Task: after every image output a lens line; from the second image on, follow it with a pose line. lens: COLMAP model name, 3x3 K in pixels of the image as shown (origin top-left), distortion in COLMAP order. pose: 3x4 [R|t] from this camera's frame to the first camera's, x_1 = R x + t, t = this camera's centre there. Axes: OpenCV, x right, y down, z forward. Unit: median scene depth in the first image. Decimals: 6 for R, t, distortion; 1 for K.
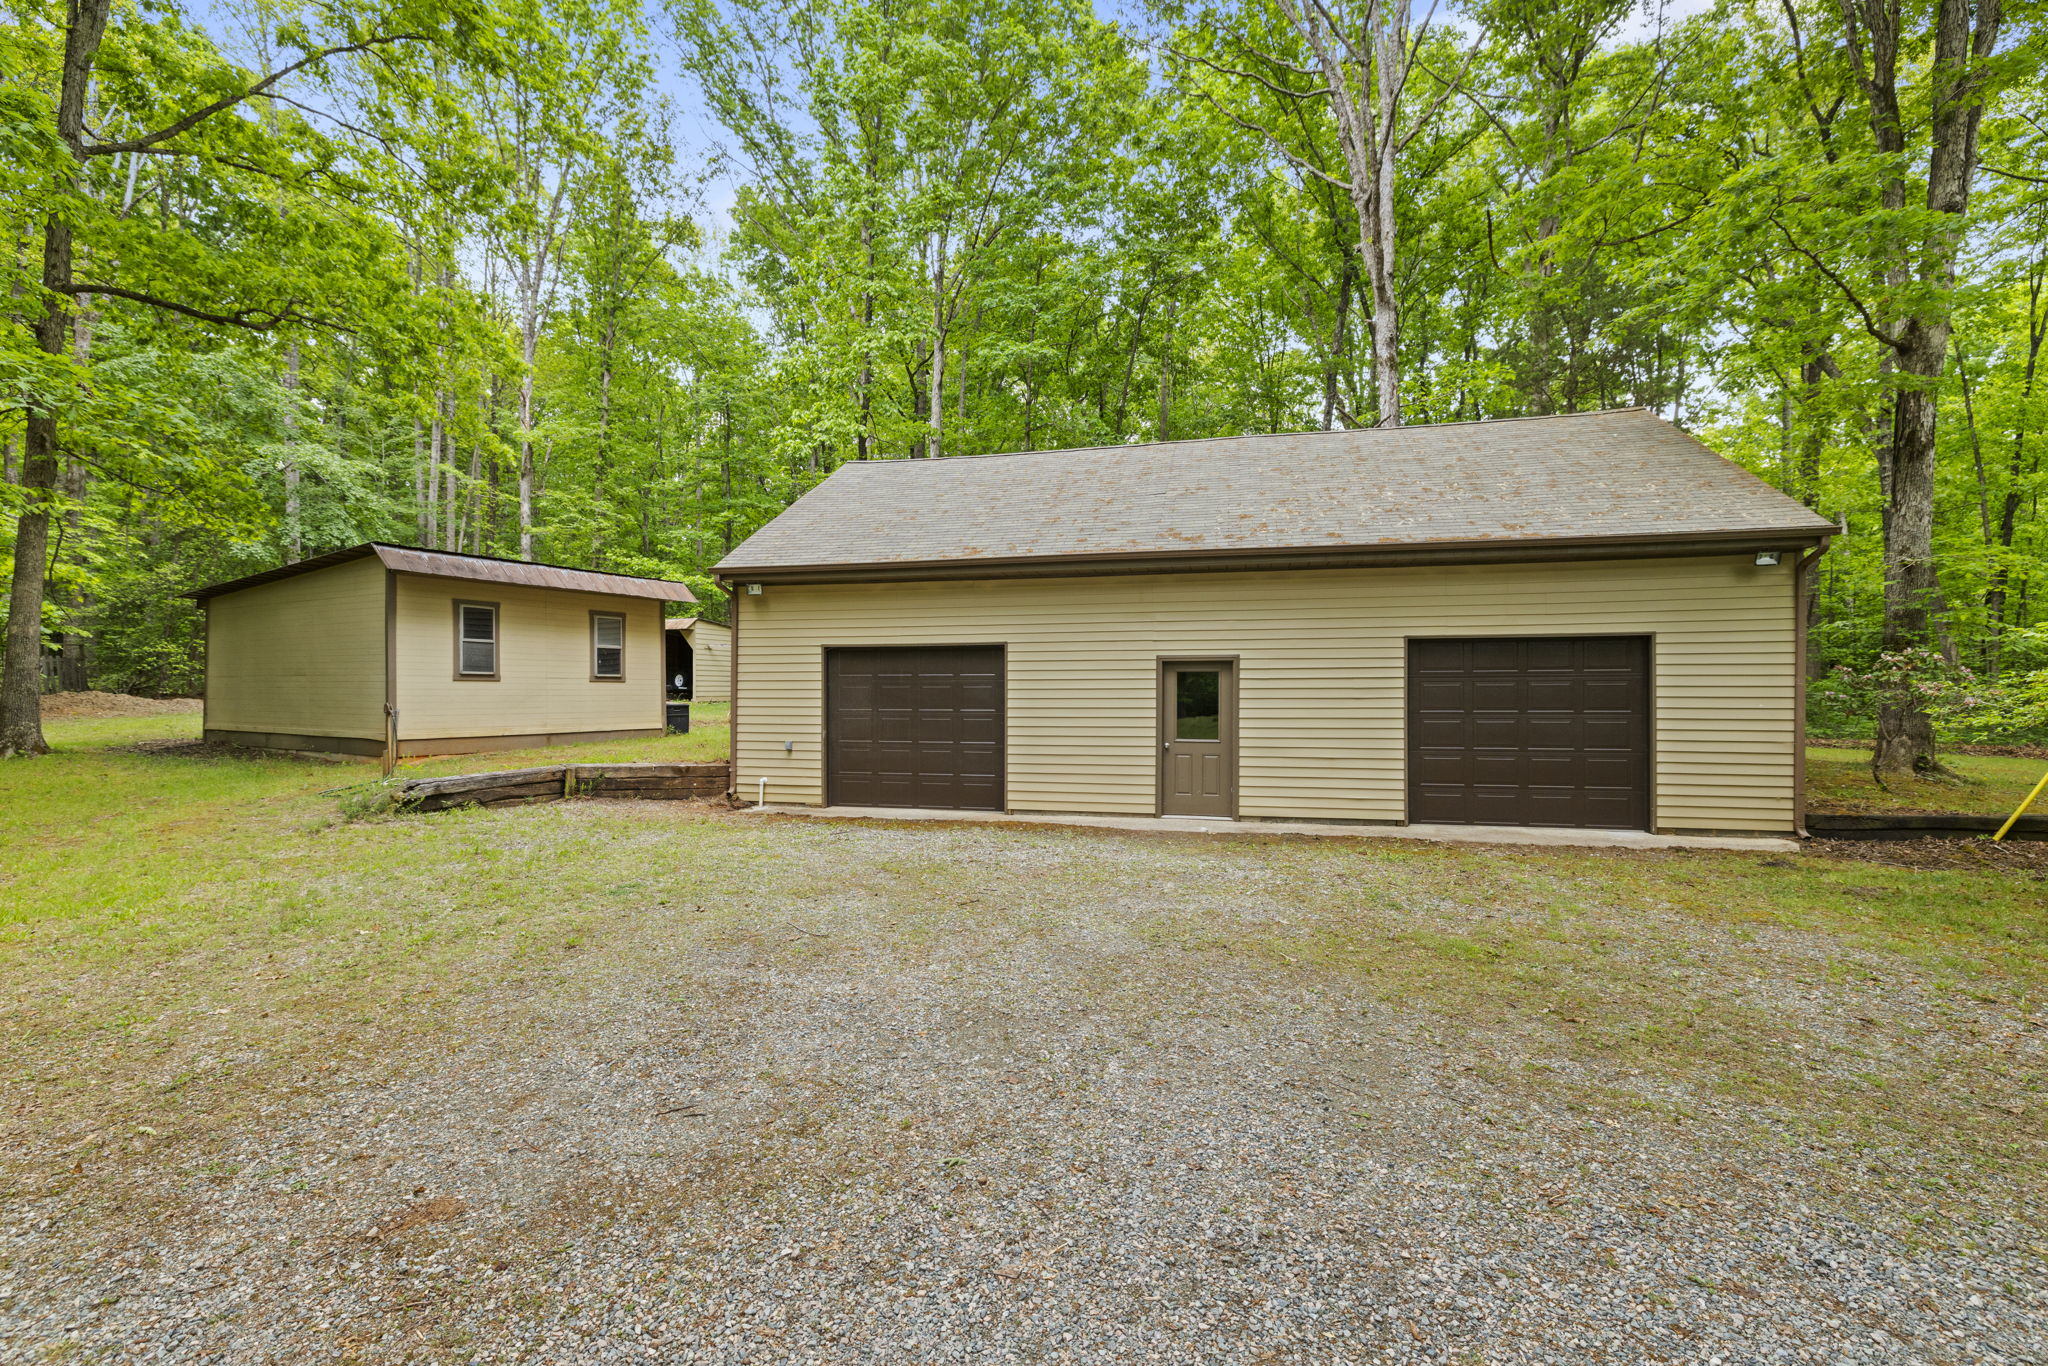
lens RADIAL K [[968.7, 0, 1024.0], [0, 968.7, 683.0], [0, 0, 1]] dist [0.035954, -0.011656]
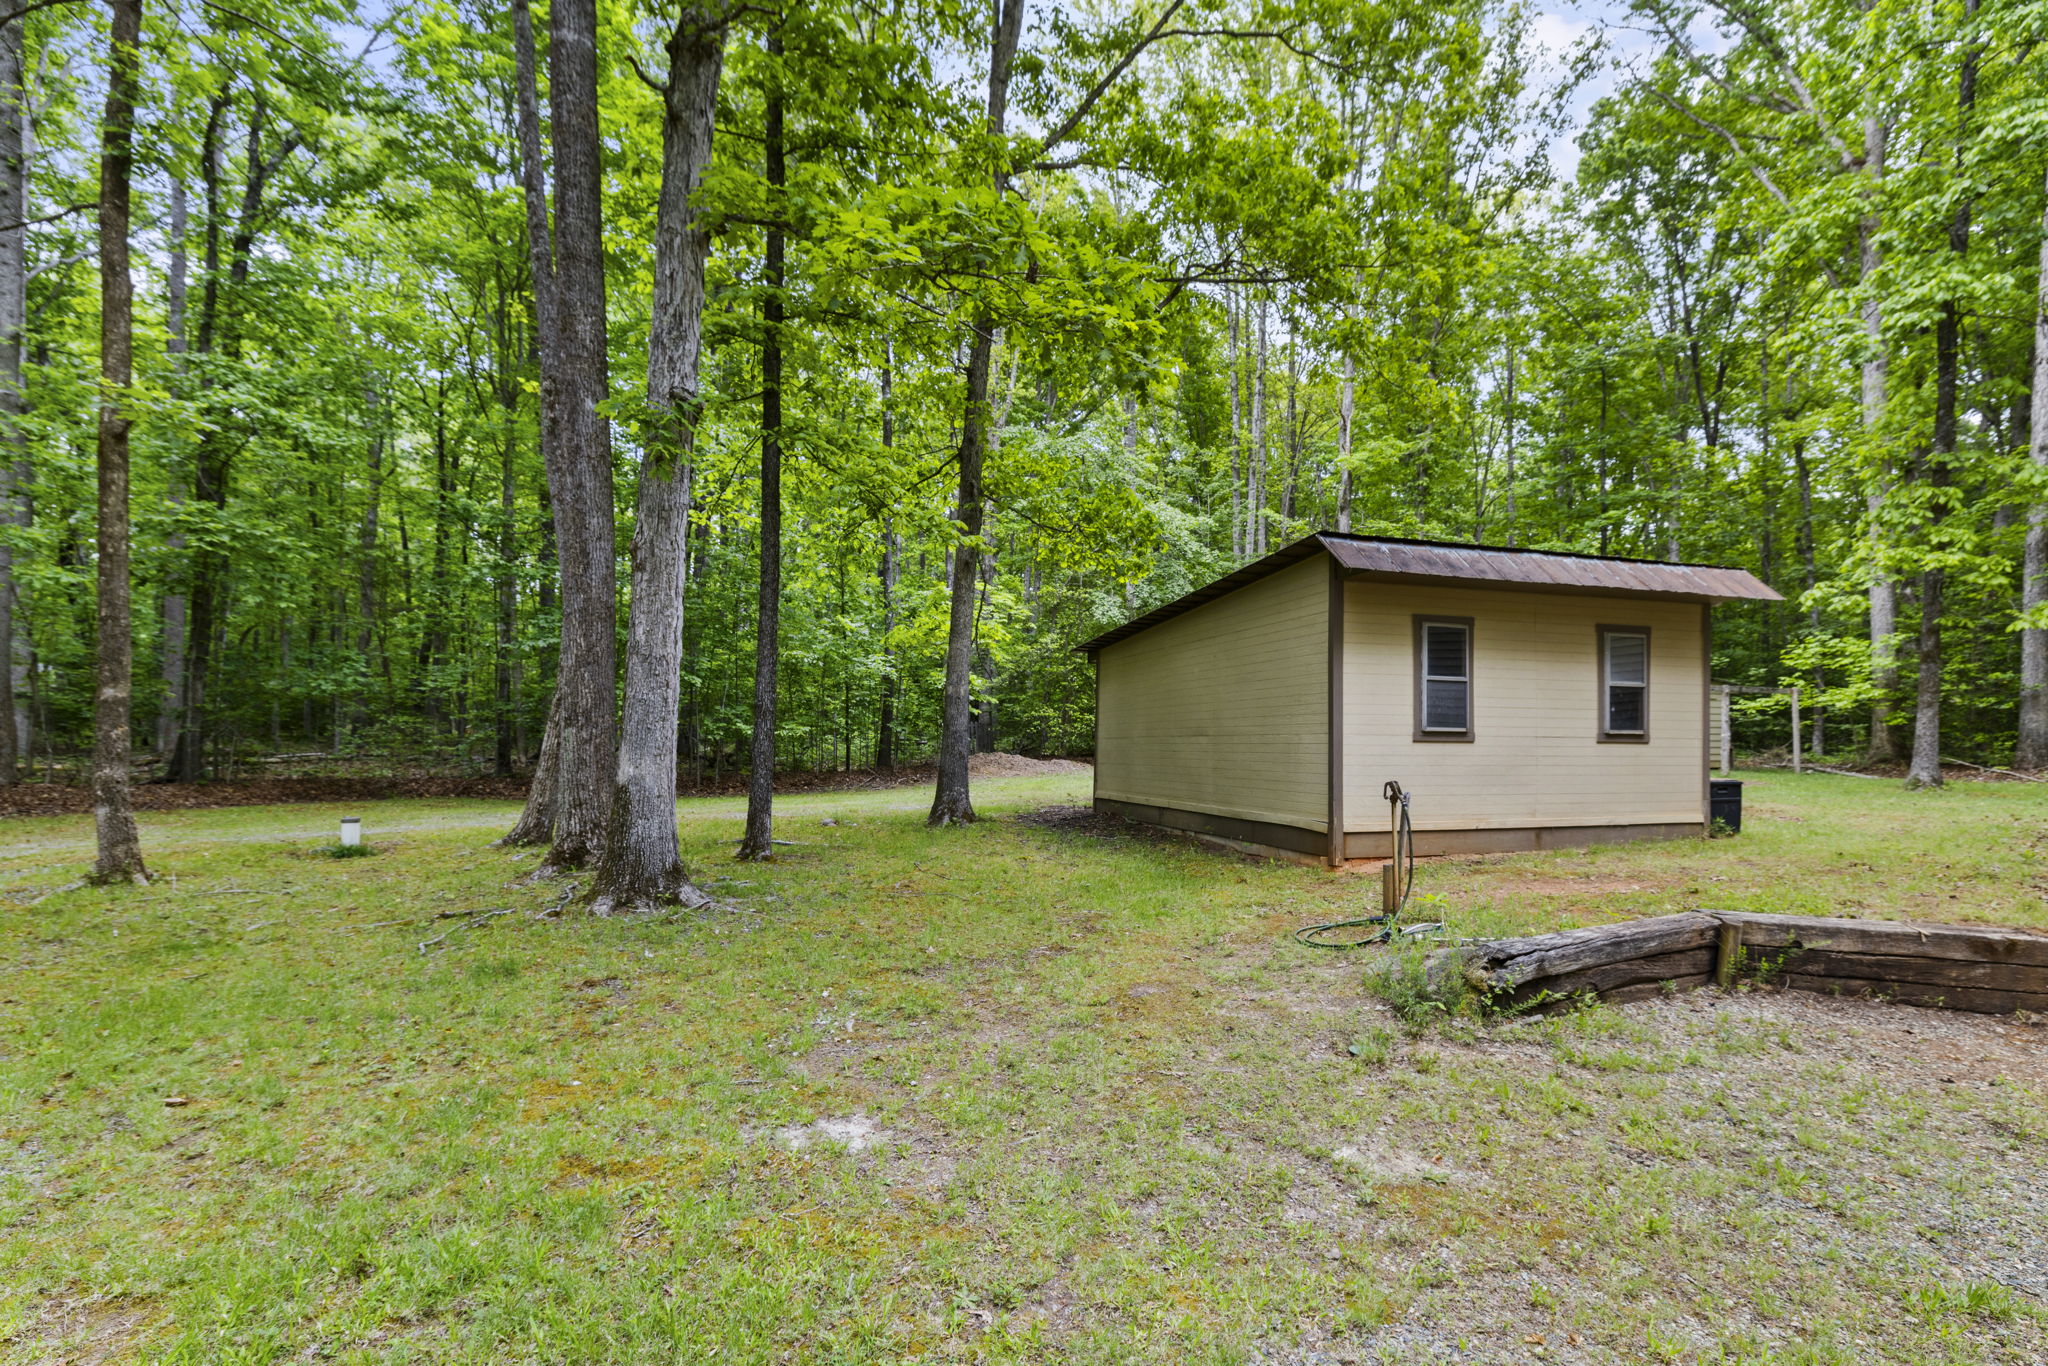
lens RADIAL K [[968.7, 0, 1024.0], [0, 968.7, 683.0], [0, 0, 1]] dist [0.035954, -0.011656]
pose [[0.752931, -0.044300, -0.656607, -0.340752], [0.003779, 0.998006, -0.063001, -0.001664], [0.658089, 0.044954, 0.751597, 0.336340]]
